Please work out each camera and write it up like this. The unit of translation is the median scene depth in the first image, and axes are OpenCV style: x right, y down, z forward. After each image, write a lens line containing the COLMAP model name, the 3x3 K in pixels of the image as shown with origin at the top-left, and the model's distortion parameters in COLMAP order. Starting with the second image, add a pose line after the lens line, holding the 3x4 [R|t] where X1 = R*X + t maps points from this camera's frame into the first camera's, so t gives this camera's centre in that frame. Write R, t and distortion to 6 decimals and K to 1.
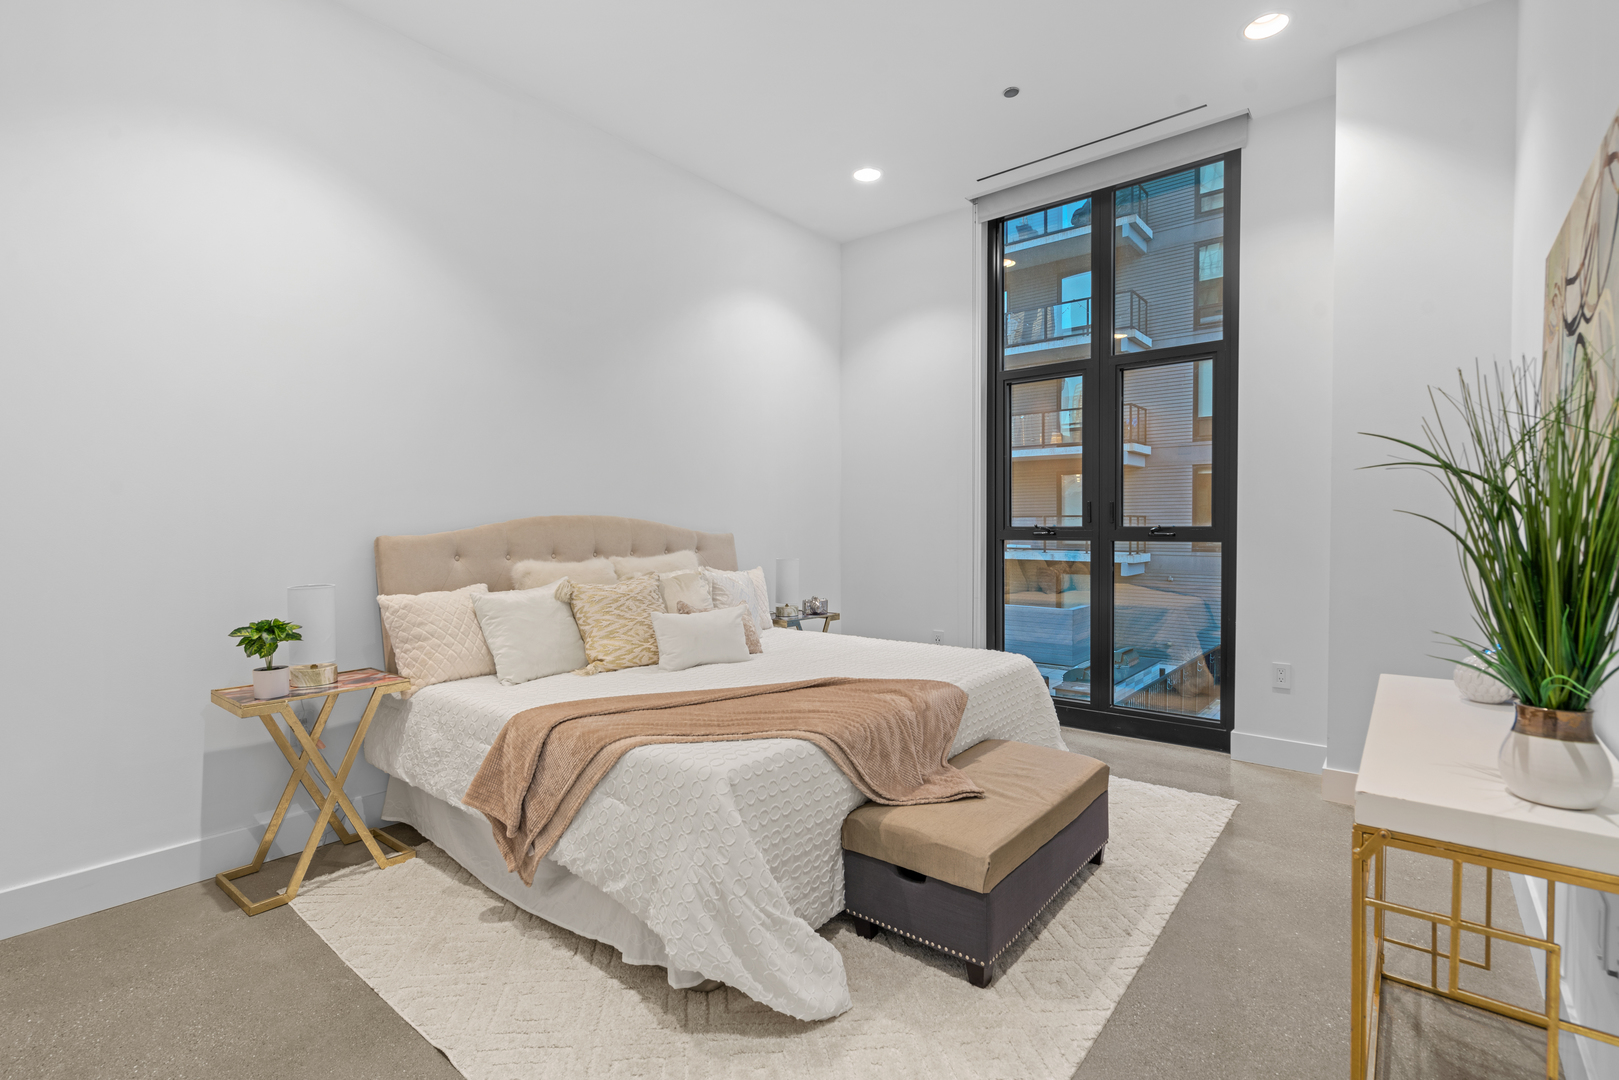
lens RADIAL K [[733.0, 0, 821.2], [0, 733.0, 523.2], [0, 0, 1]] dist [0.007510, 0.000329]
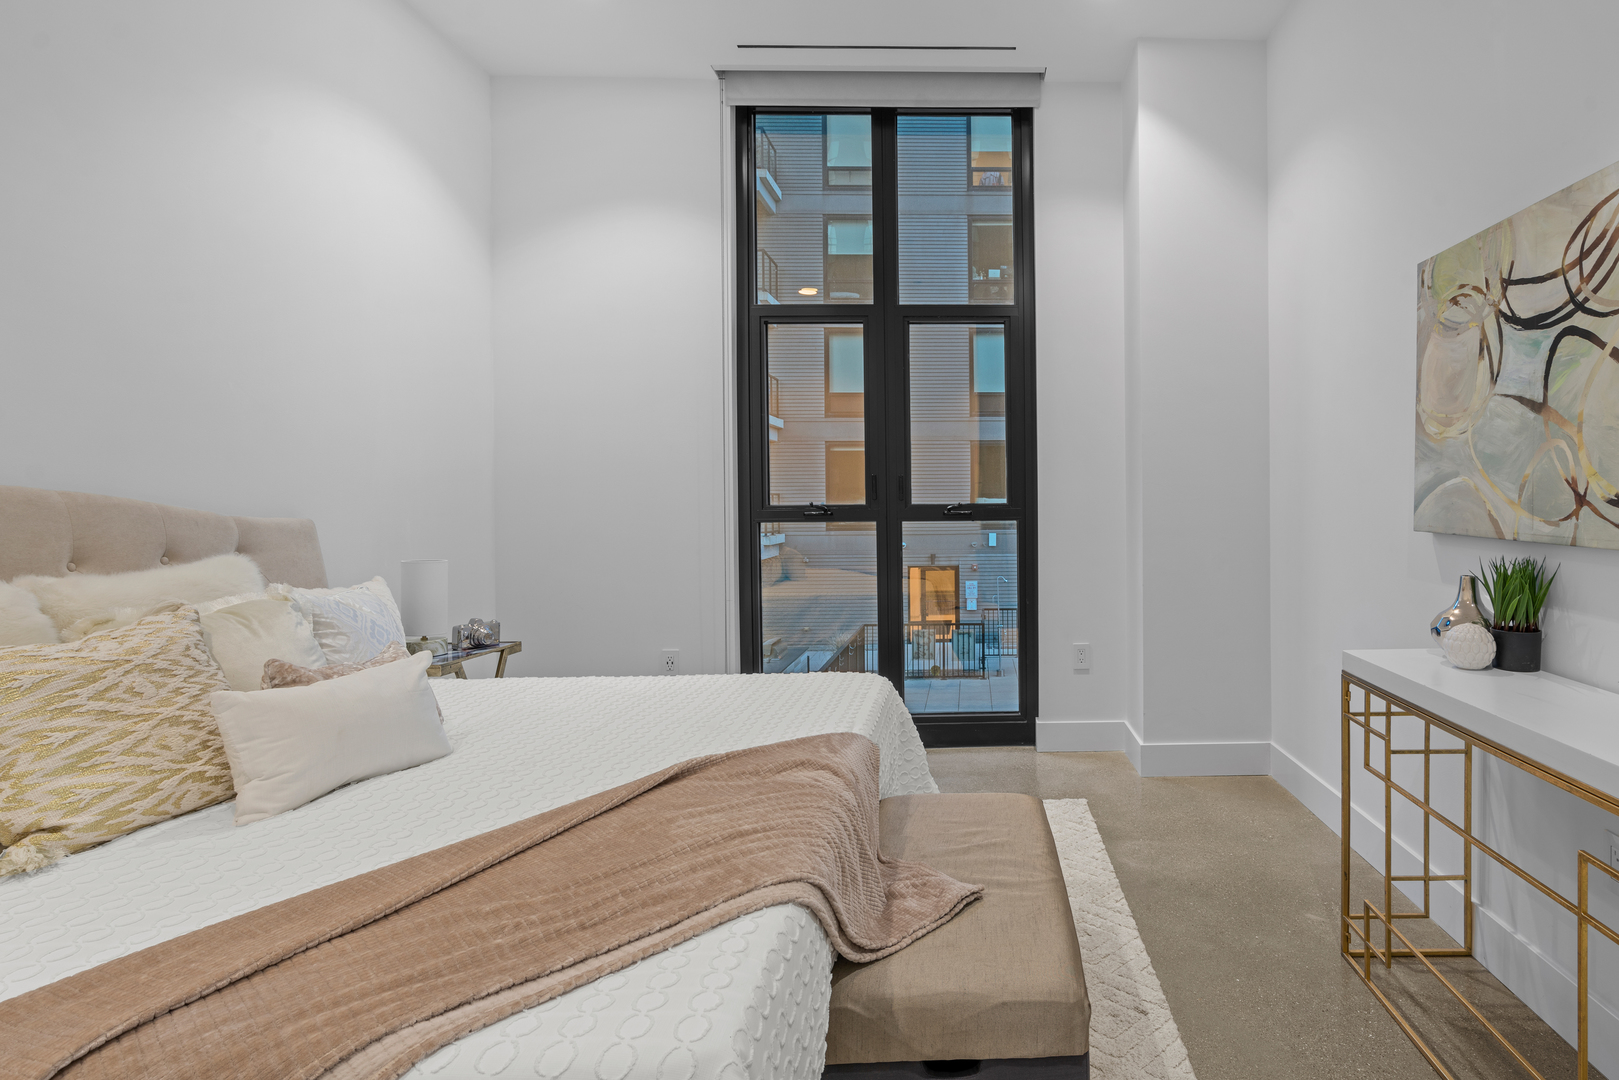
lens RADIAL K [[756.7, 0, 794.7], [0, 756.7, 497.7], [0, 0, 1]] dist [-0.004698, 0.004228]
pose [[0.759203, 0.002414, 0.650849, -0.257303], [0.002670, 0.999973, -0.006823, 0.002439], [-0.650848, 0.006918, 0.759176, 0.392478]]
